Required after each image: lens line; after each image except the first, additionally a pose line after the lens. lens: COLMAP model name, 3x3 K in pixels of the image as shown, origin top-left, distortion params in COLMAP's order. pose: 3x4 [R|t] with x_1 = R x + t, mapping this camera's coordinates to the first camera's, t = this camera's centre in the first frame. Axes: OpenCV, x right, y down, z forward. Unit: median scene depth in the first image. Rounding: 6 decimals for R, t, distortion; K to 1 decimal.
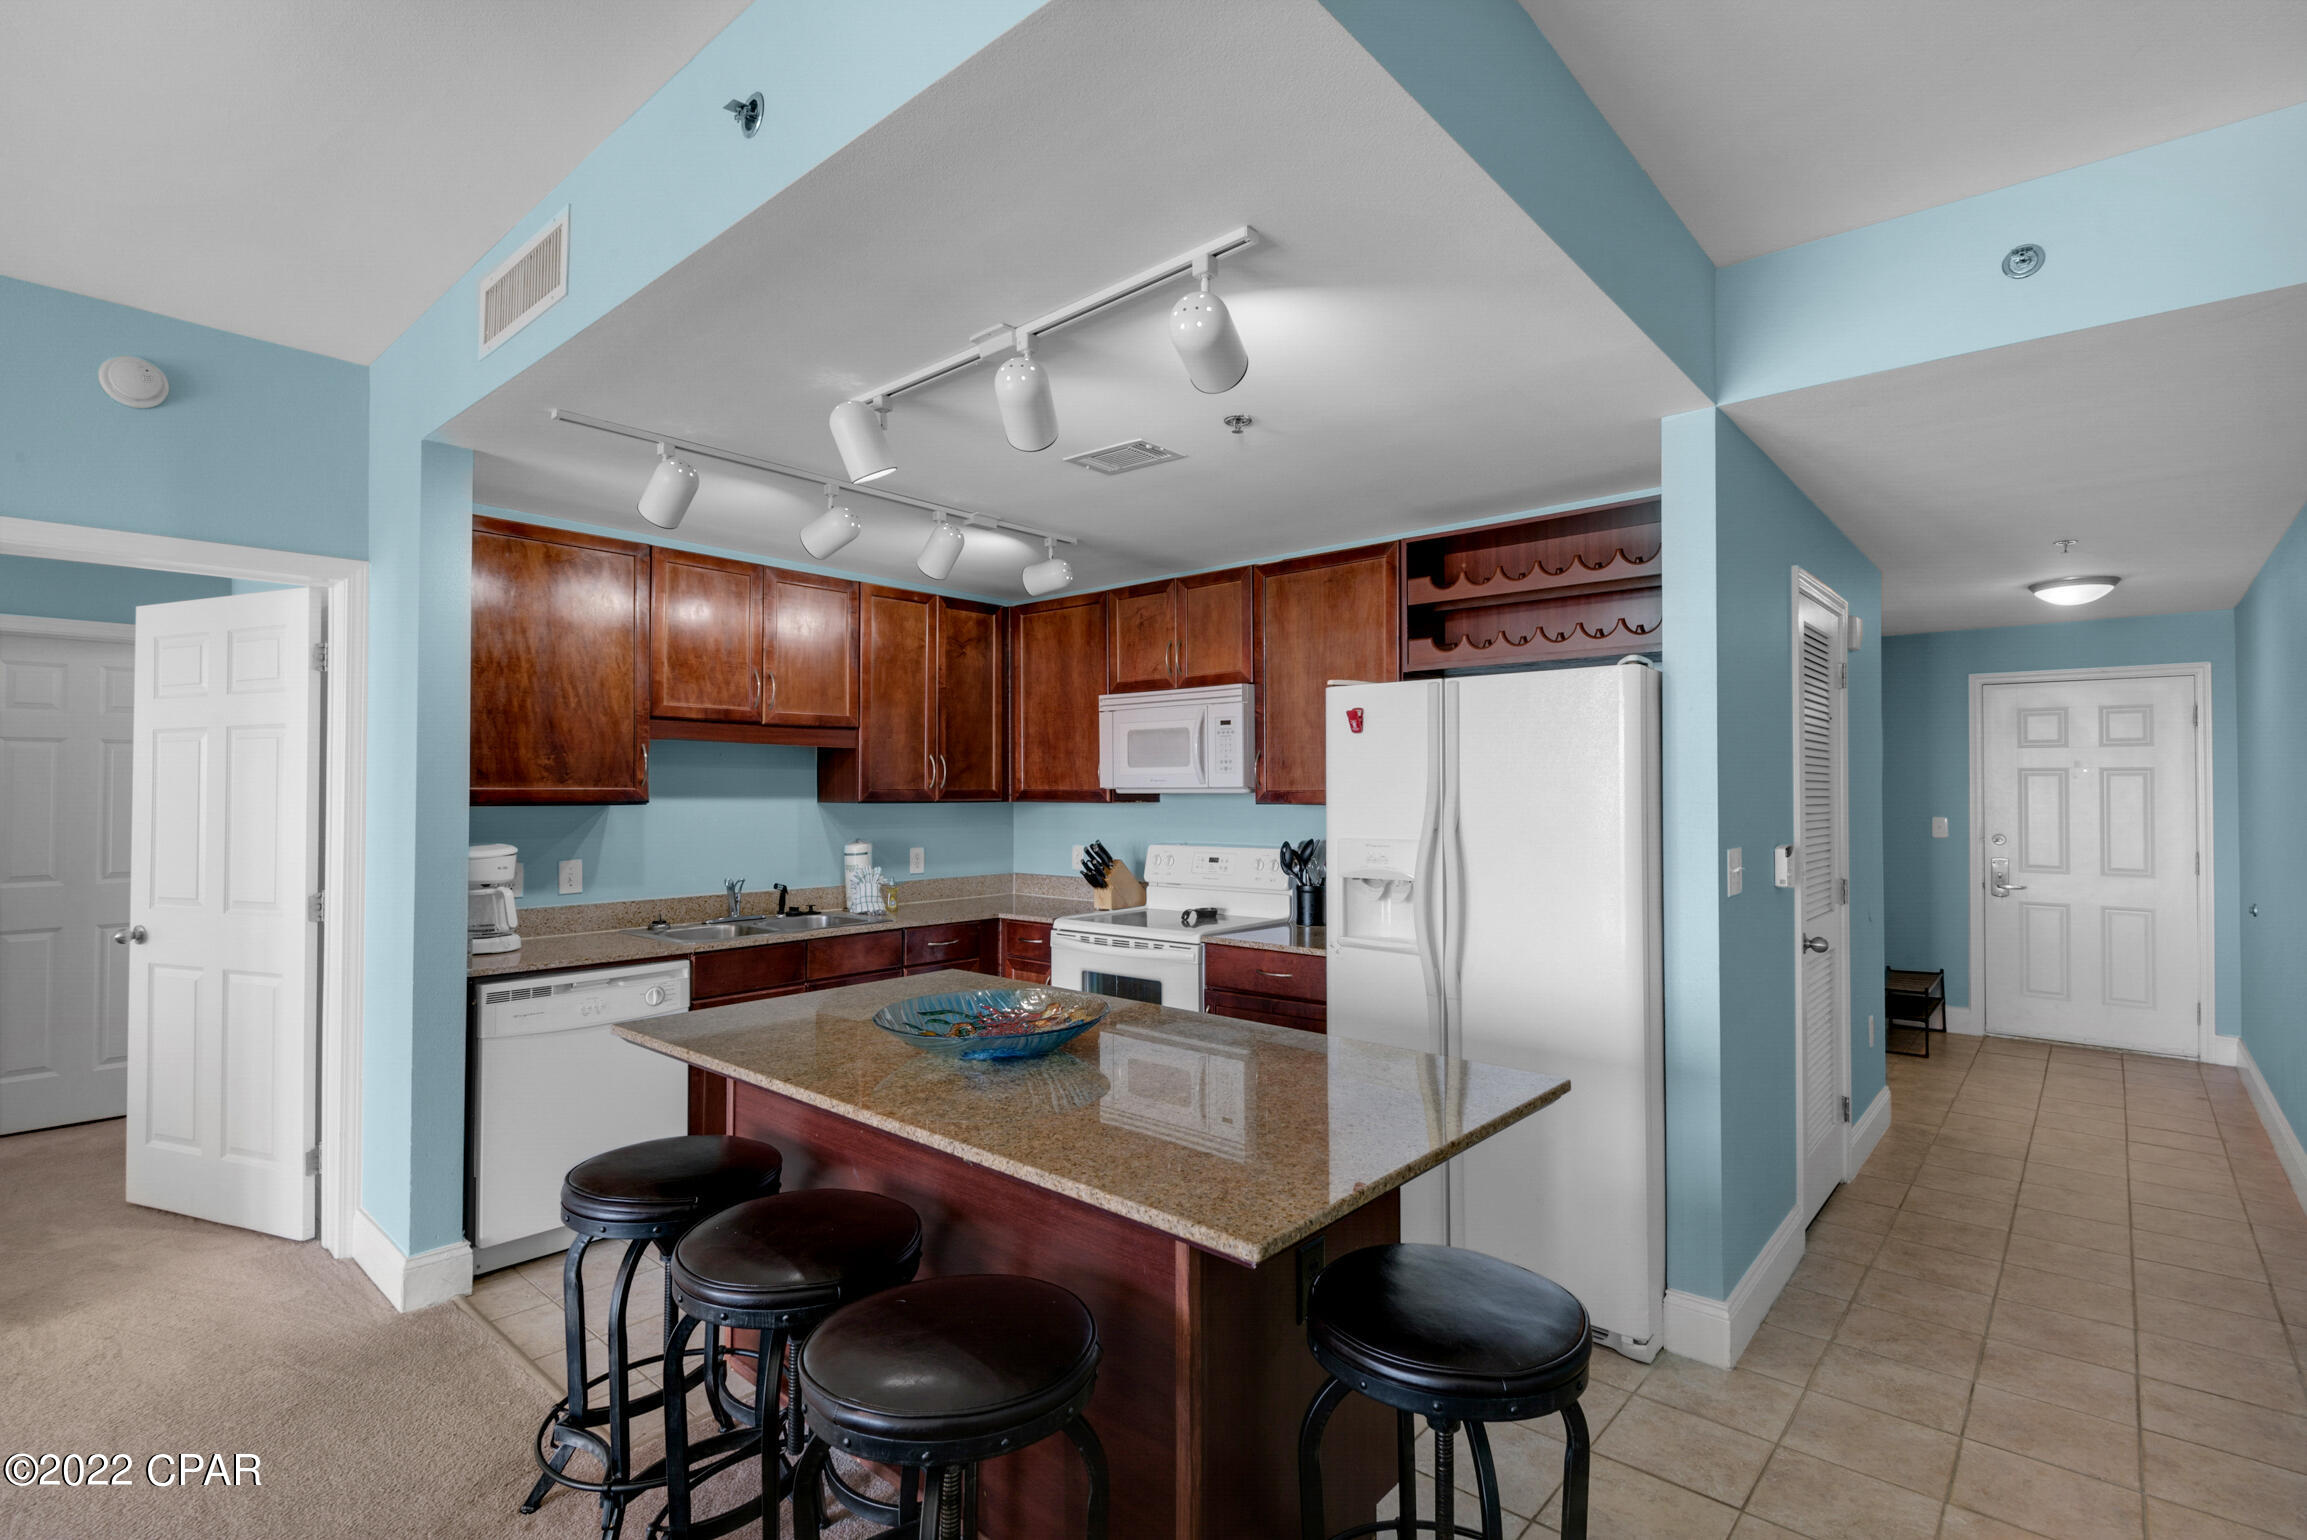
lens RADIAL K [[1085.2, 0, 1153.5], [0, 1085.2, 770.0], [0, 0, 1]] dist [0.028590, -0.022668]
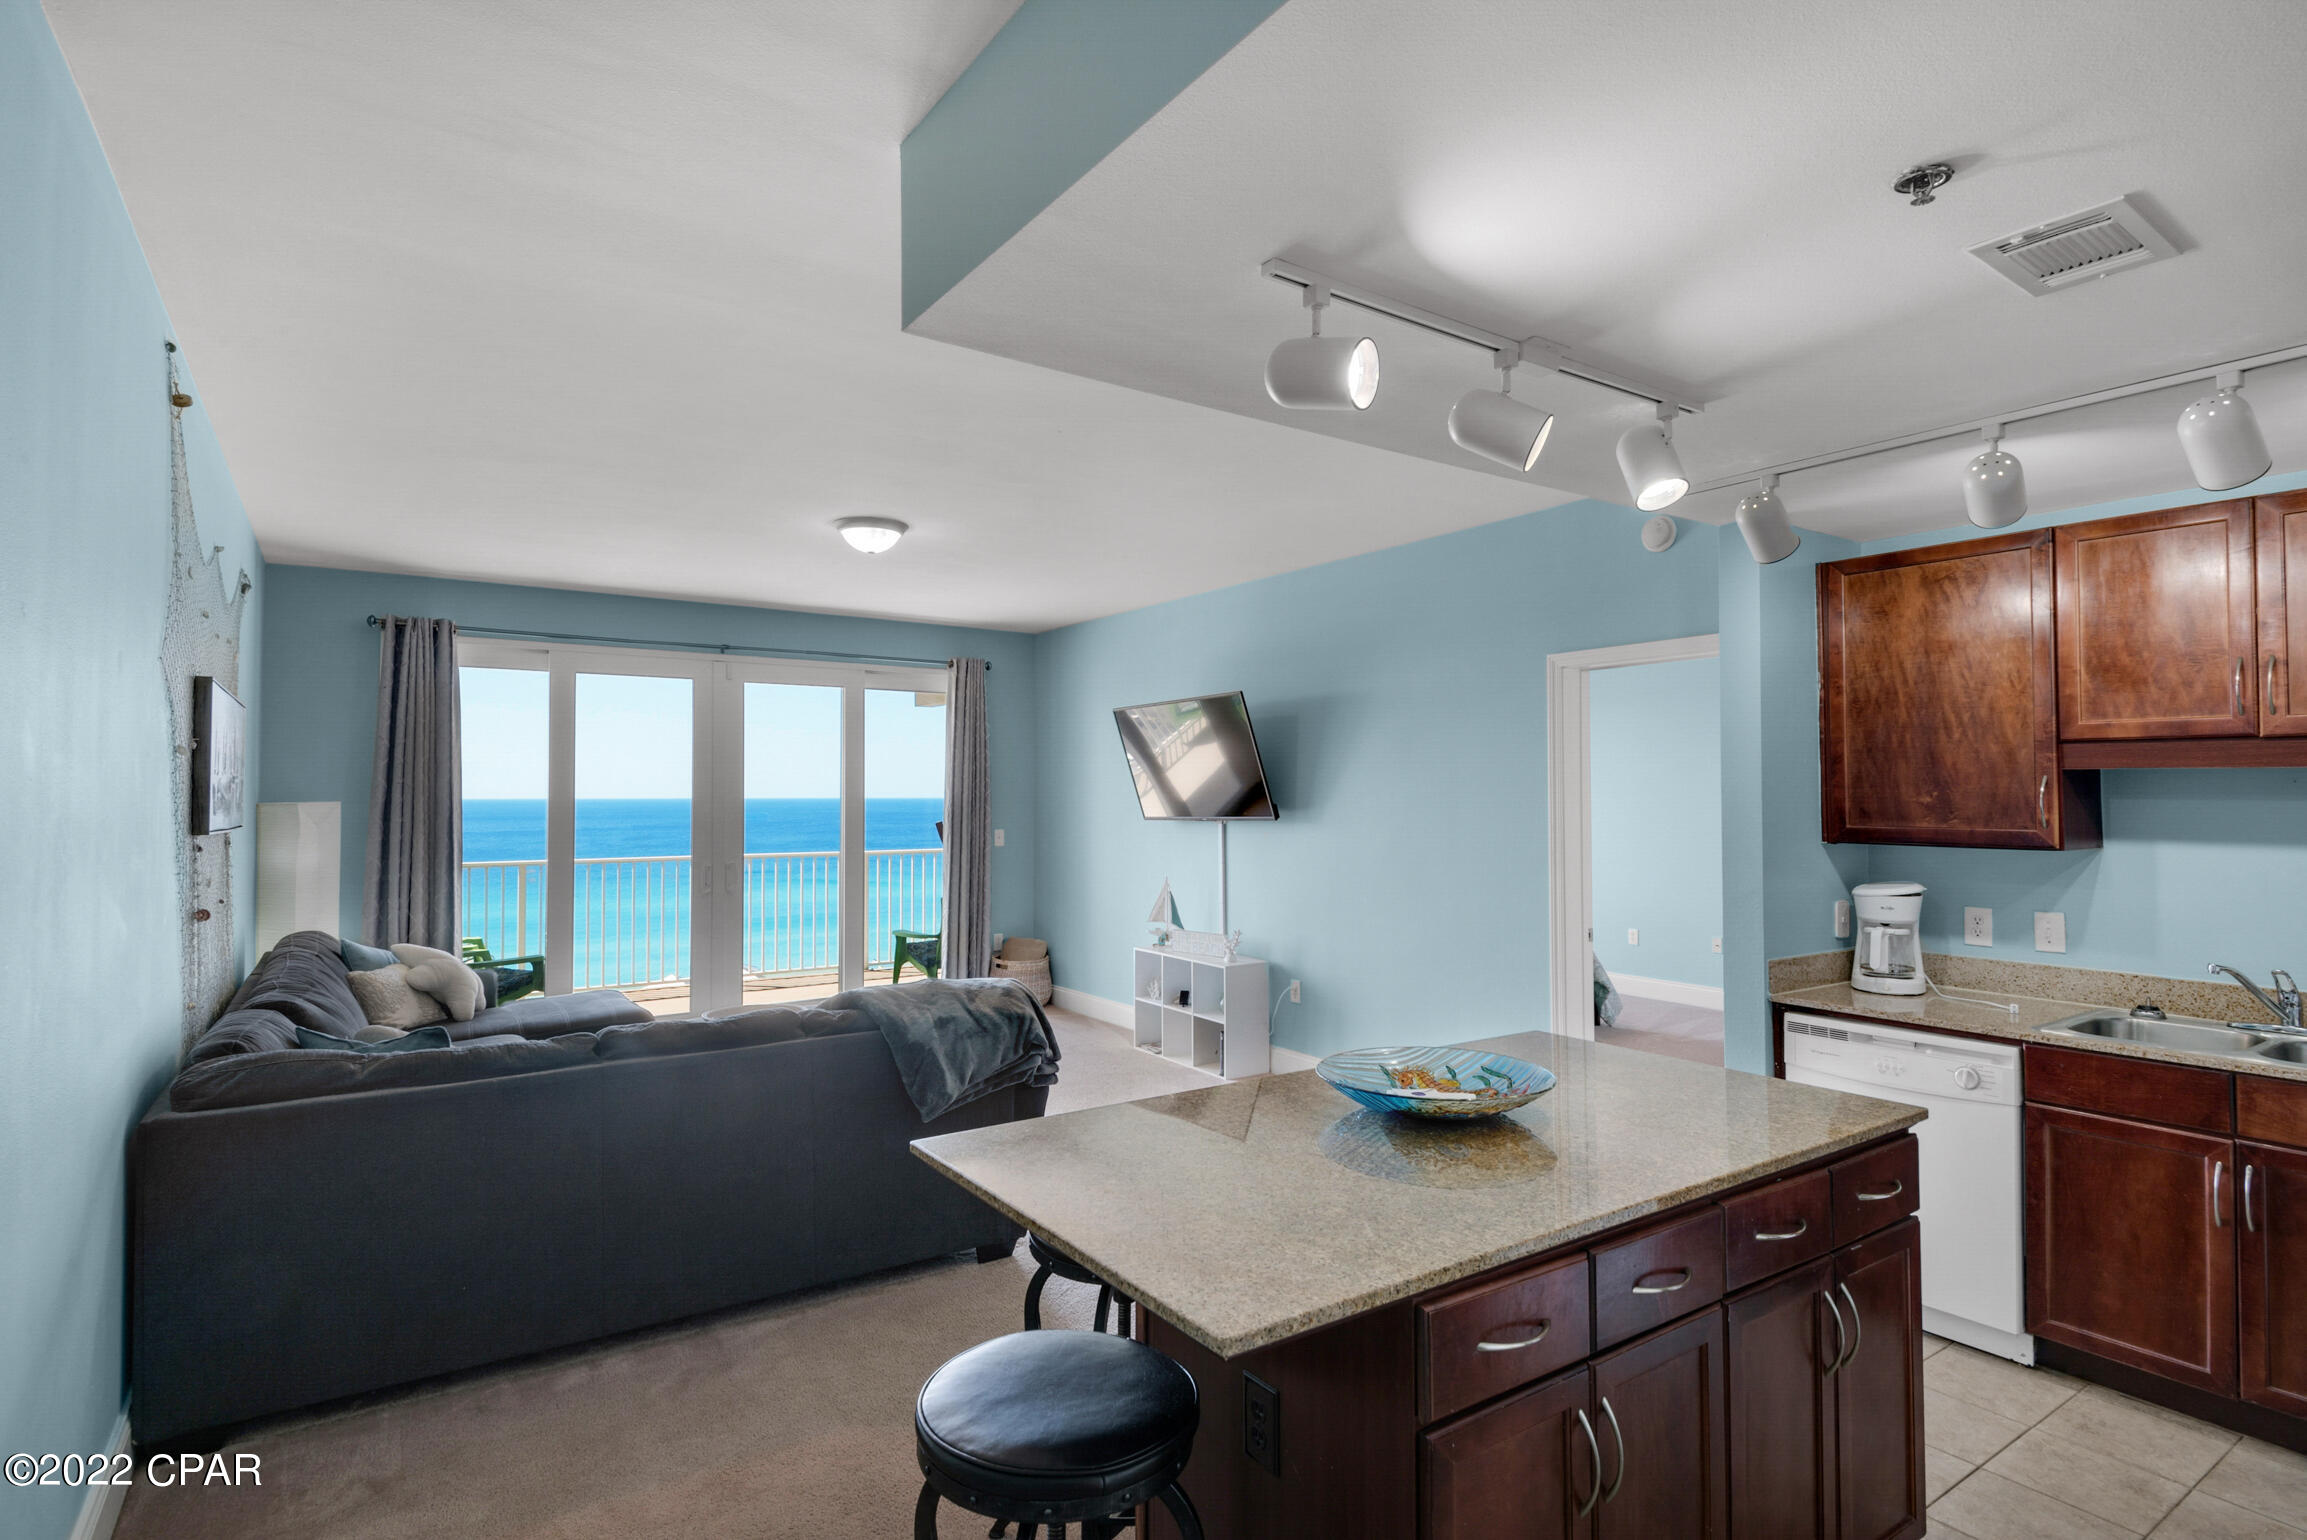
lens RADIAL K [[1150.3, 0, 1153.5], [0, 1150.3, 770.0], [0, 0, 1]] dist [0.033128, -0.021208]
pose [[-0.248148, -0.020960, -0.968495, 0.492309], [0.019564, 0.999454, -0.026643, -0.016737], [0.968524, -0.025559, -0.247603, 0.528591]]
